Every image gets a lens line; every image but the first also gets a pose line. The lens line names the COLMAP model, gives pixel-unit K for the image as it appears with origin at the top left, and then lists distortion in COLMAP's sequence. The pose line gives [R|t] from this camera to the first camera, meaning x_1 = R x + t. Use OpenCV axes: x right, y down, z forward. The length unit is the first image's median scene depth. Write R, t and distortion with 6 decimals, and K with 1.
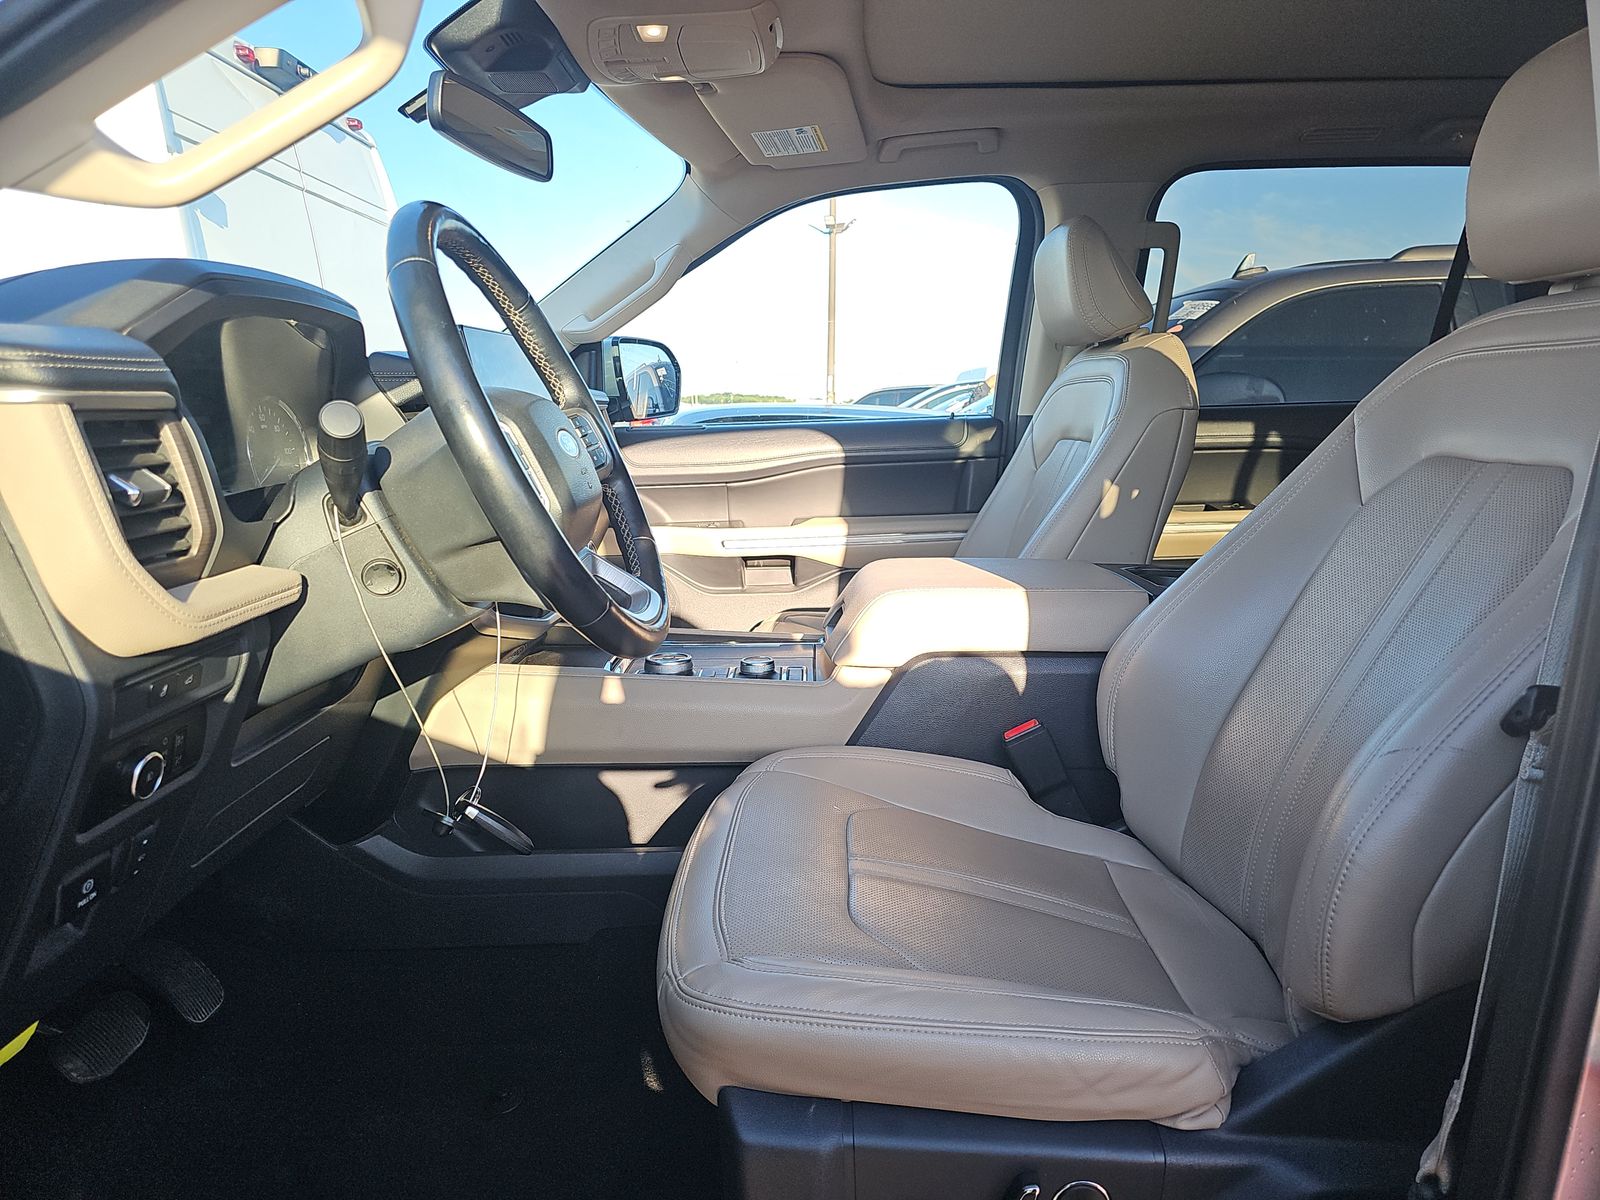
lens RADIAL K [[1077.8, 0, 807.0], [0, 1077.8, 607.3], [0, 0, 1]] dist [0.023370, -0.012748]
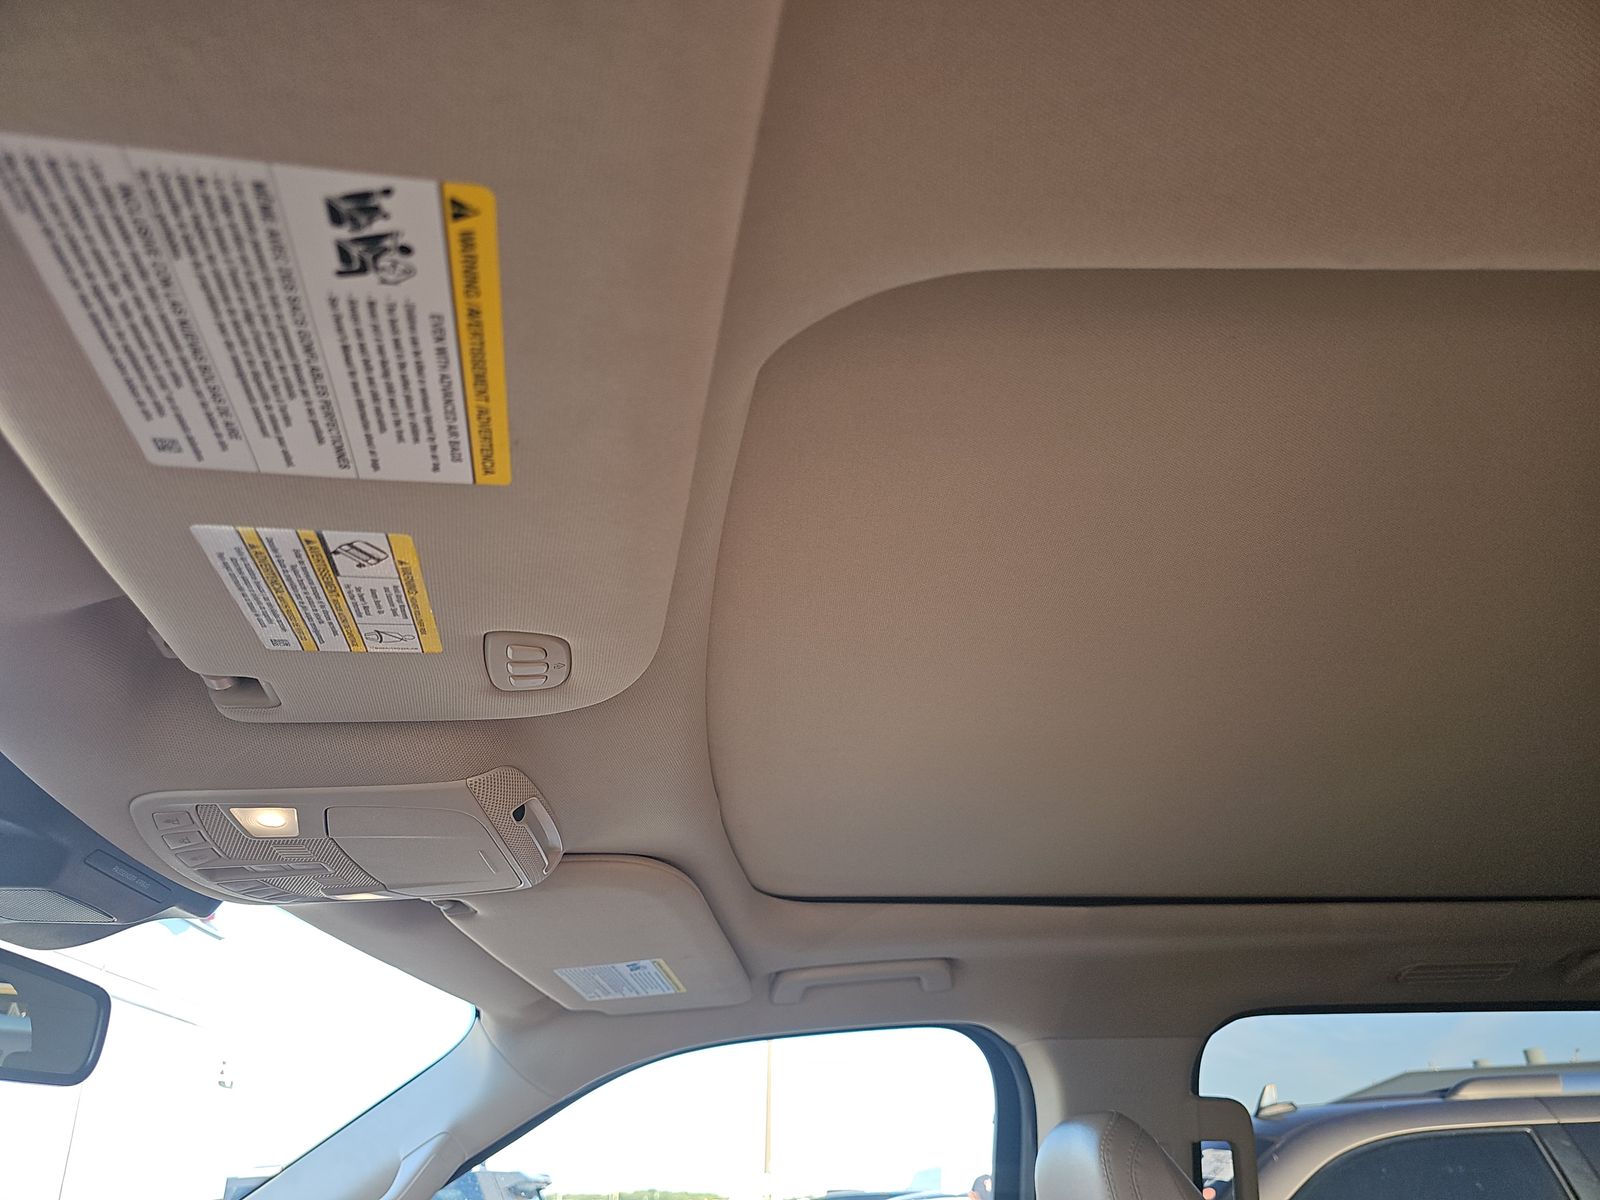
lens RADIAL K [[1077.8, 0, 800.4], [0, 1077.8, 605.2], [0, 0, 1]] dist [0.023370, -0.012748]
pose [[0.998935, 0.021184, 0.040985, 0.054809], [0.009692, 0.772169, -0.635343, -0.194978], [-0.045107, 0.635064, 0.771142, 0.367454]]
